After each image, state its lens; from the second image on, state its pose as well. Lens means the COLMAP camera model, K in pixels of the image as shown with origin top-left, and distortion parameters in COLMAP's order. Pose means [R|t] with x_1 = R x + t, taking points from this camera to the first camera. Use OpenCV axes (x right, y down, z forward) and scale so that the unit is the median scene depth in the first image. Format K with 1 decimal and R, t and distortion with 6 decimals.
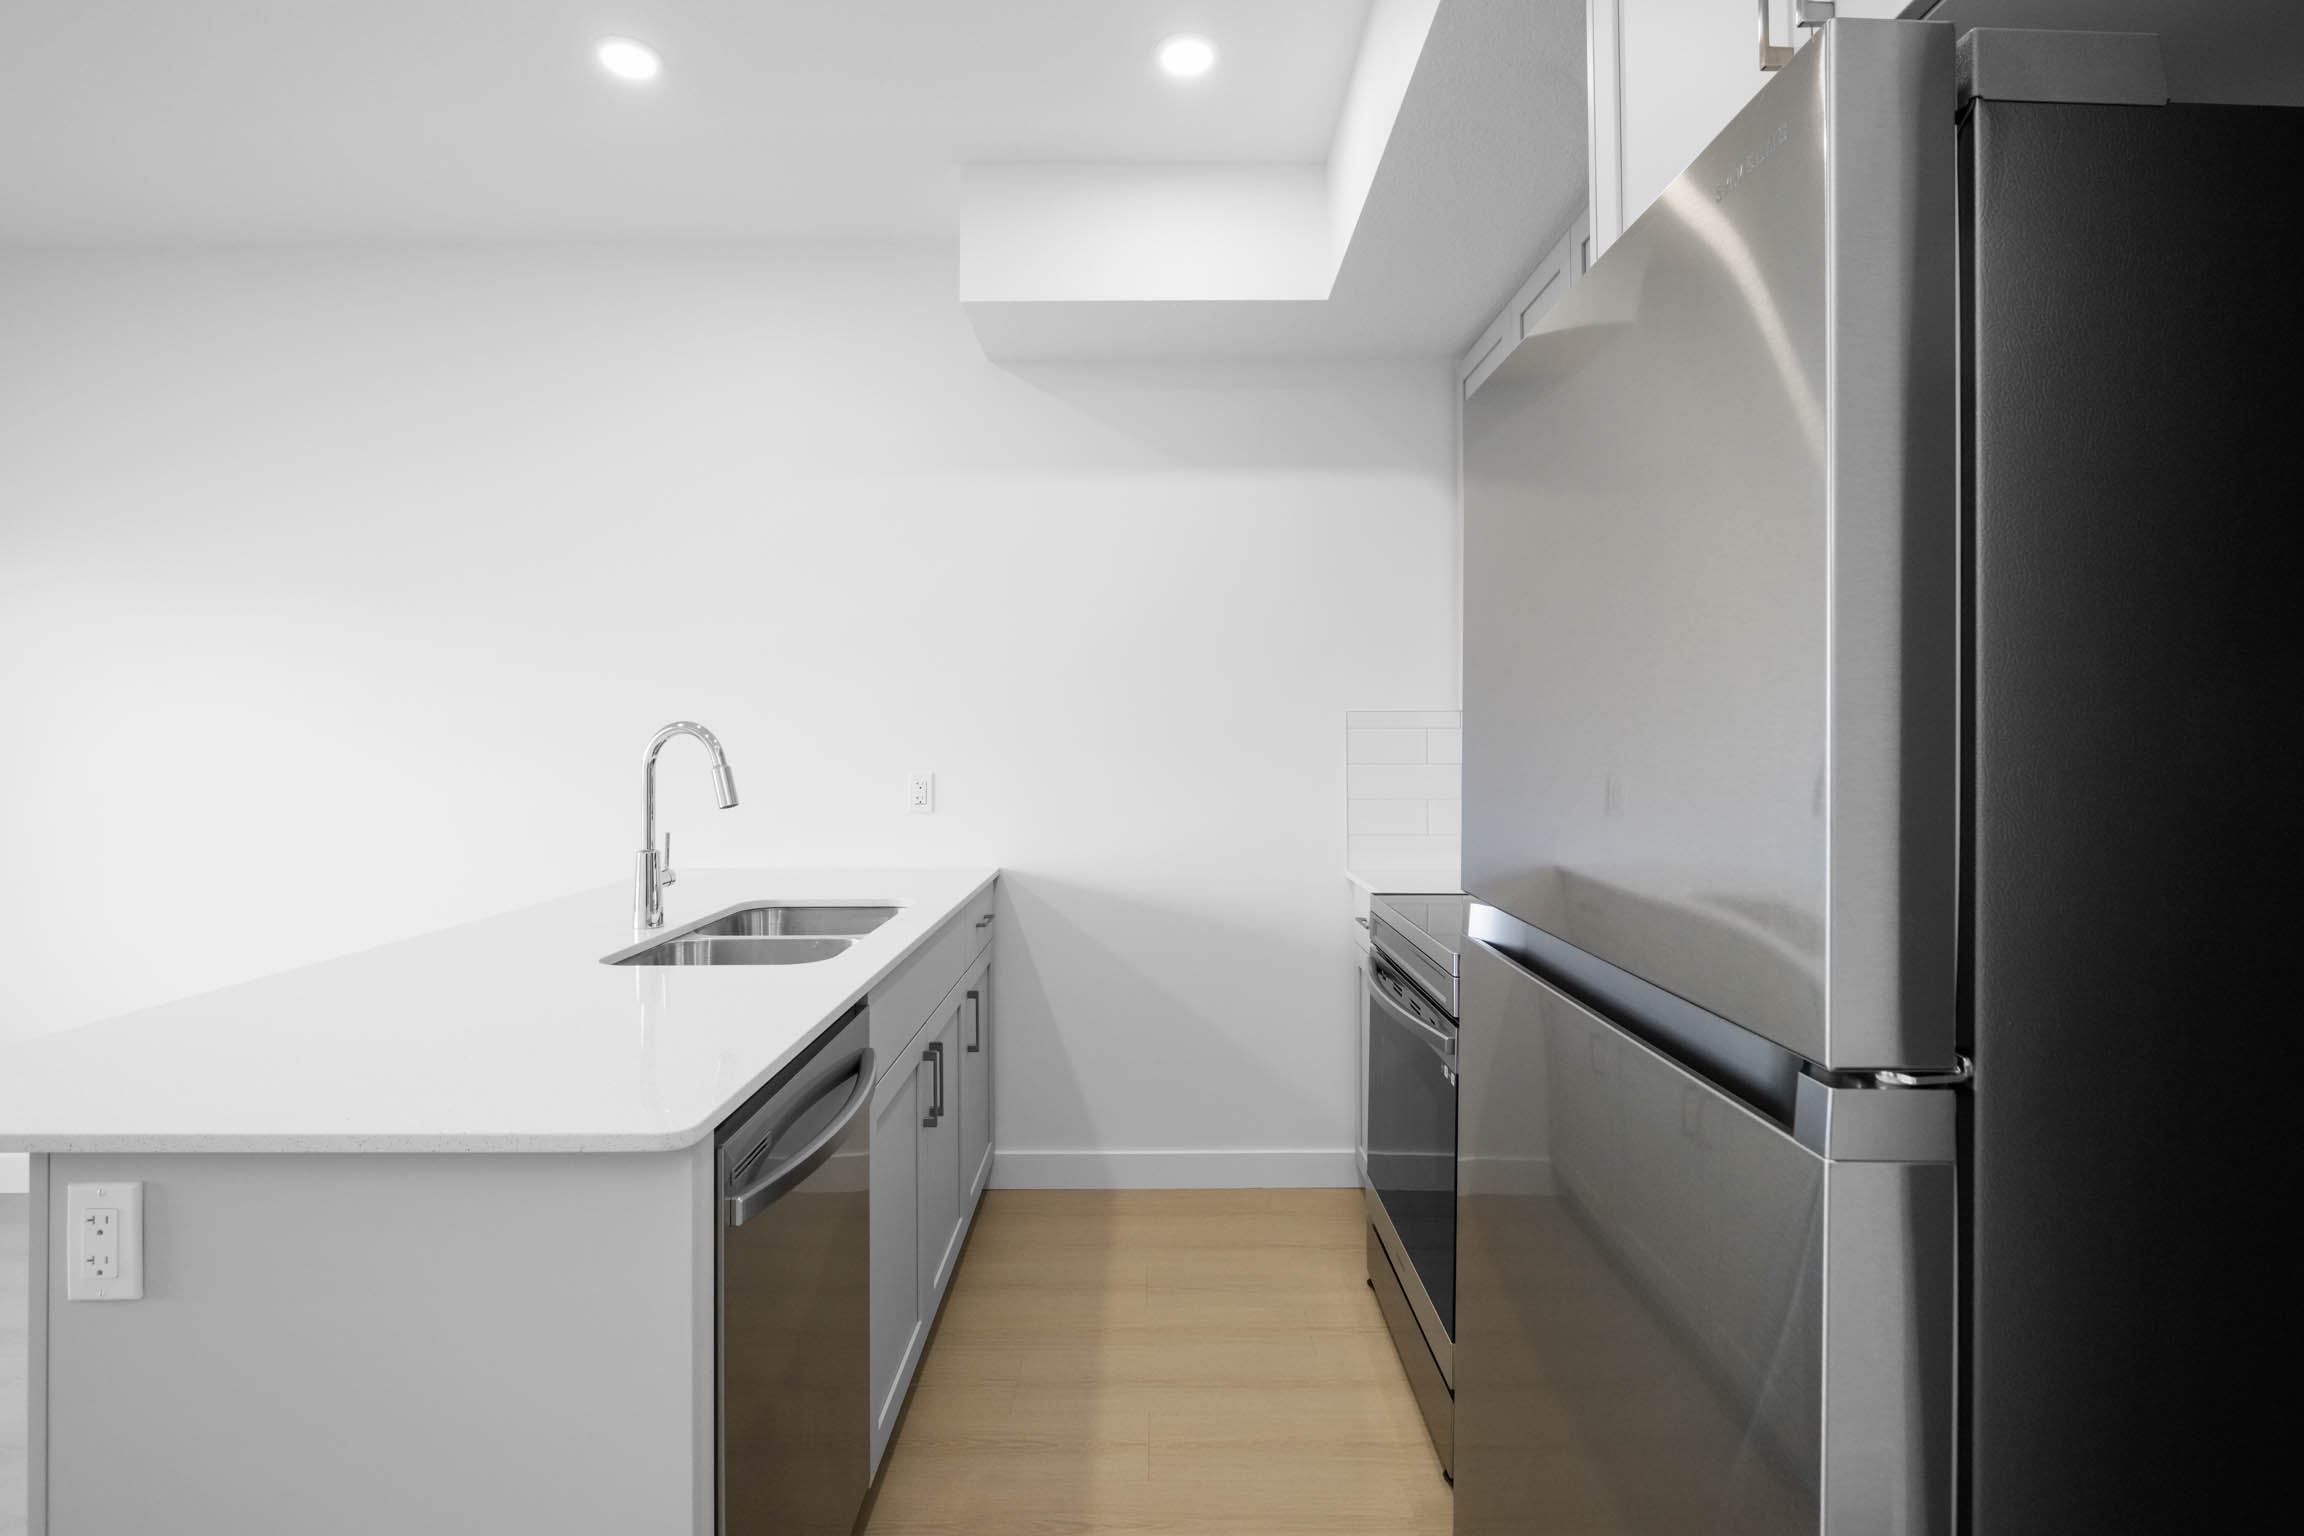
lens RADIAL K [[1107.9, 0, 1146.9], [0, 1107.9, 725.4], [0, 0, 1]] dist [-0.000029, 0.000396]
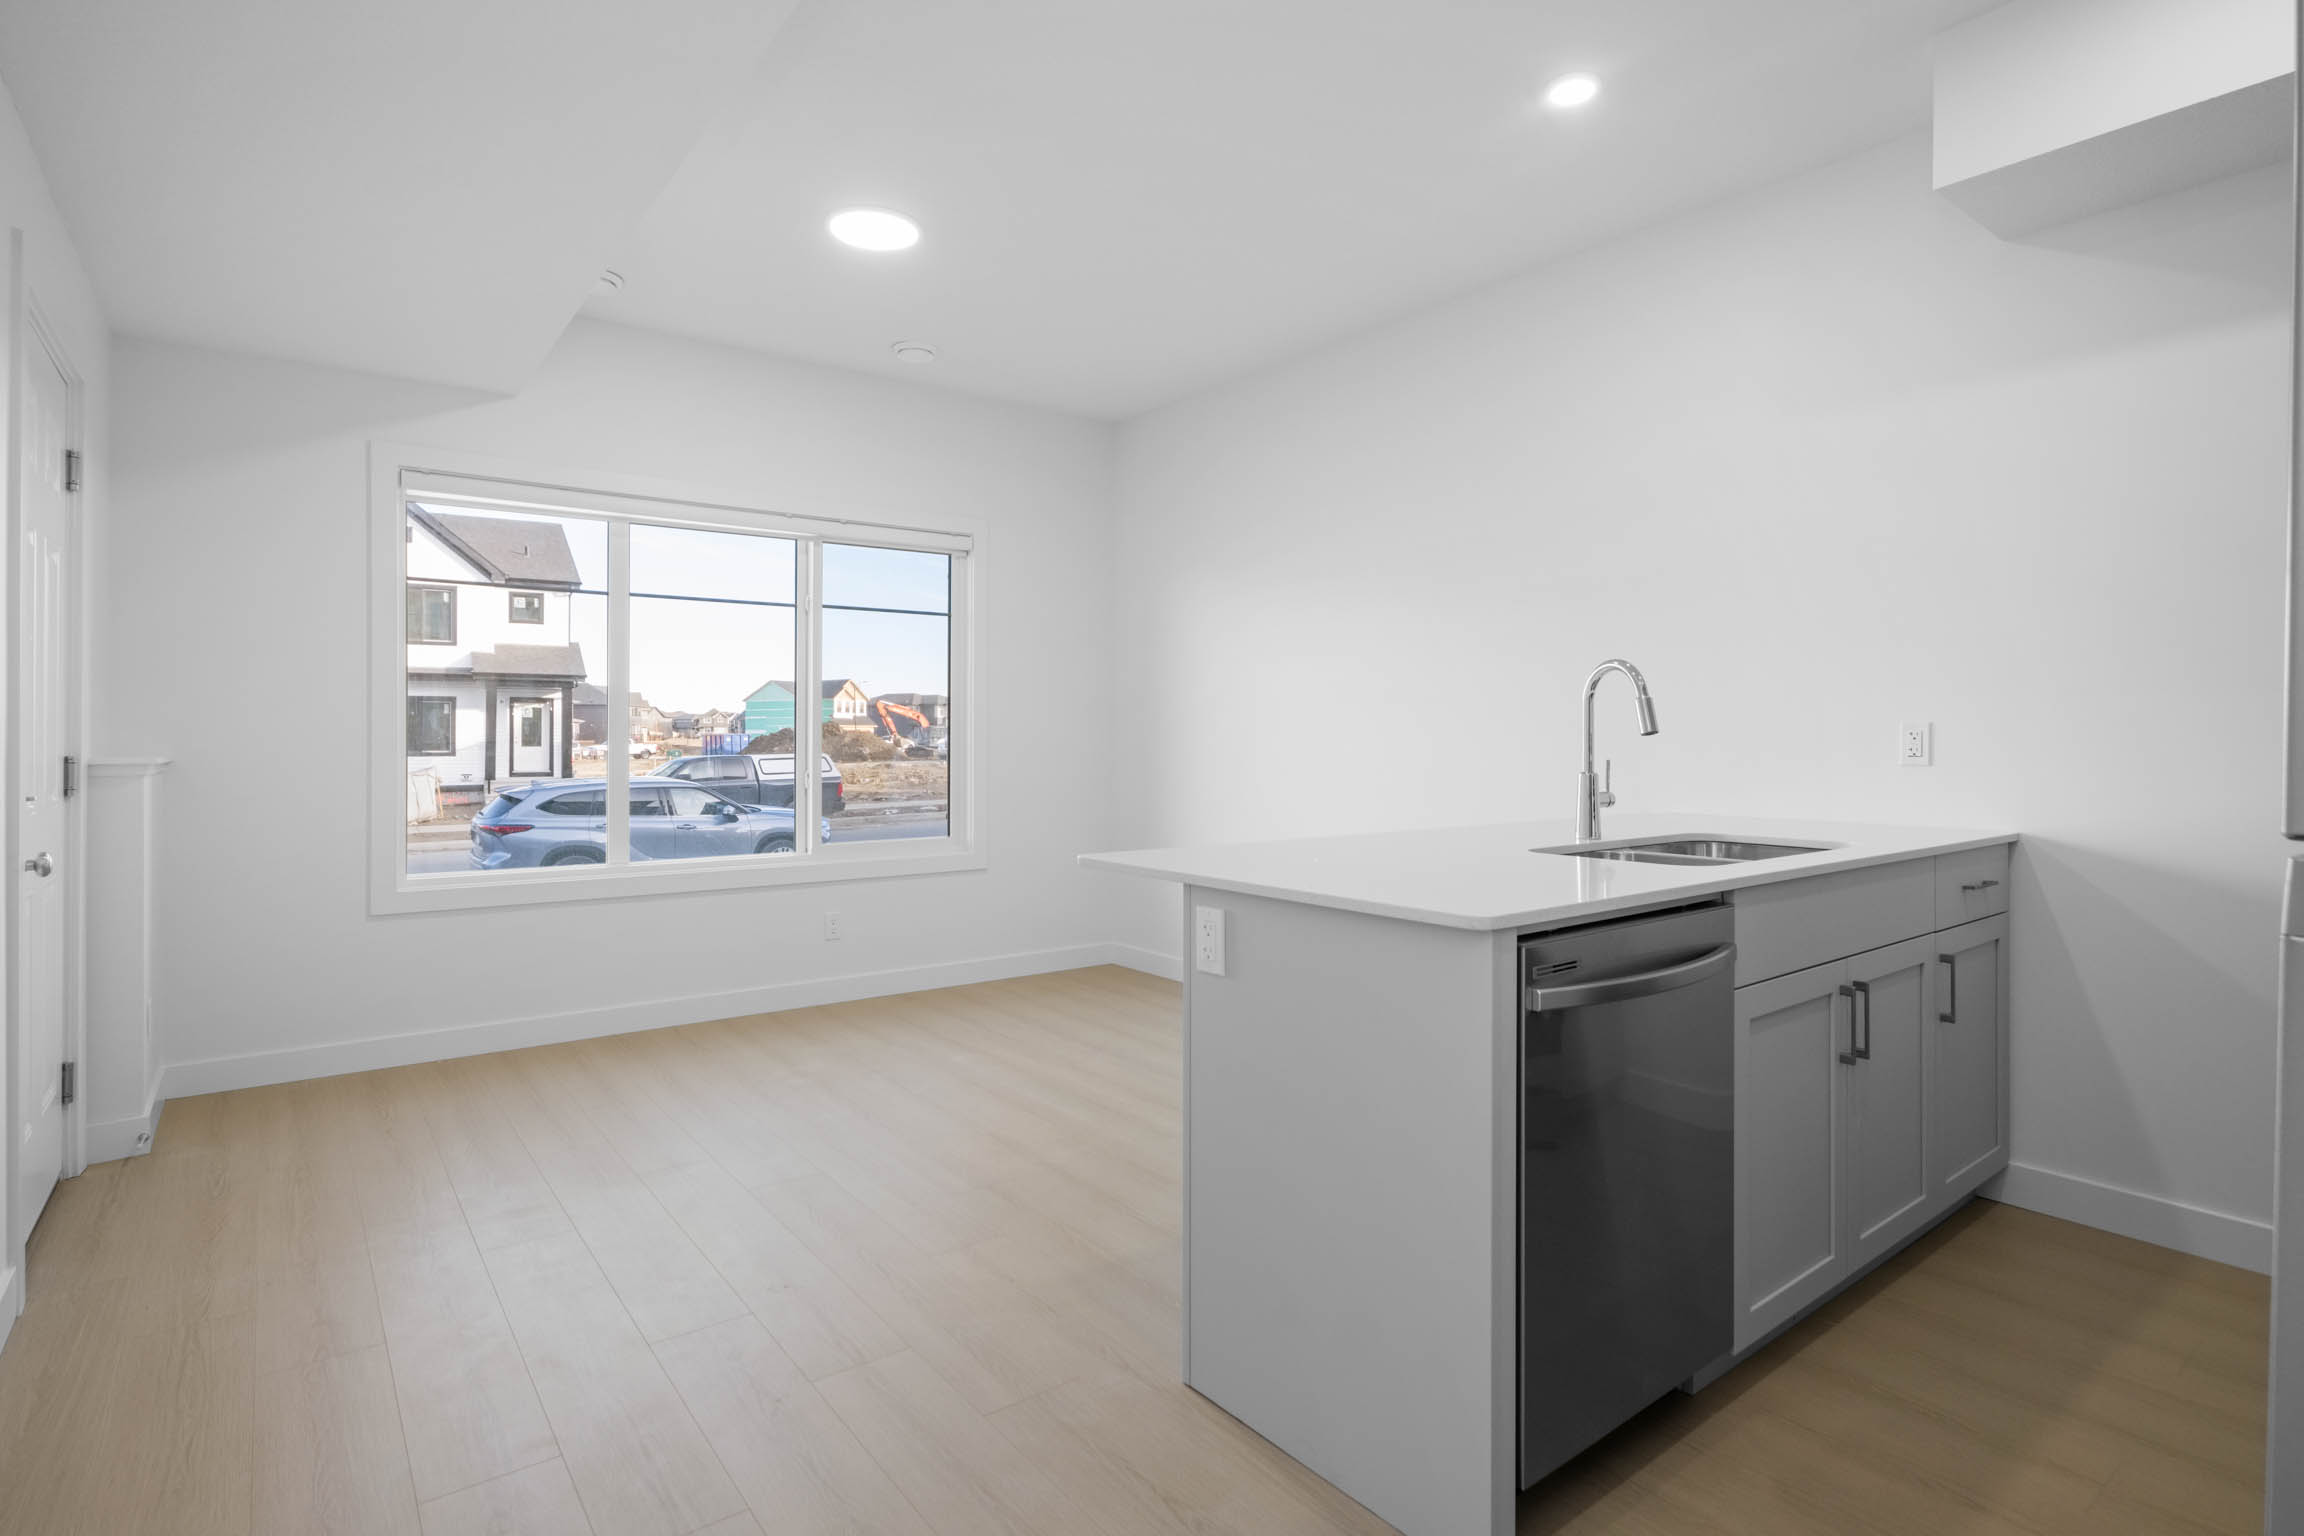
lens RADIAL K [[1107.9, 0, 1146.9], [0, 1107.9, 725.4], [0, 0, 1]] dist [-0.000029, 0.000396]
pose [[0.610351, 0.002933, -0.792125, 0.182947], [0.002182, 0.999983, 0.005385, 0.055434], [0.792128, -0.005015, 0.610335, -0.069488]]
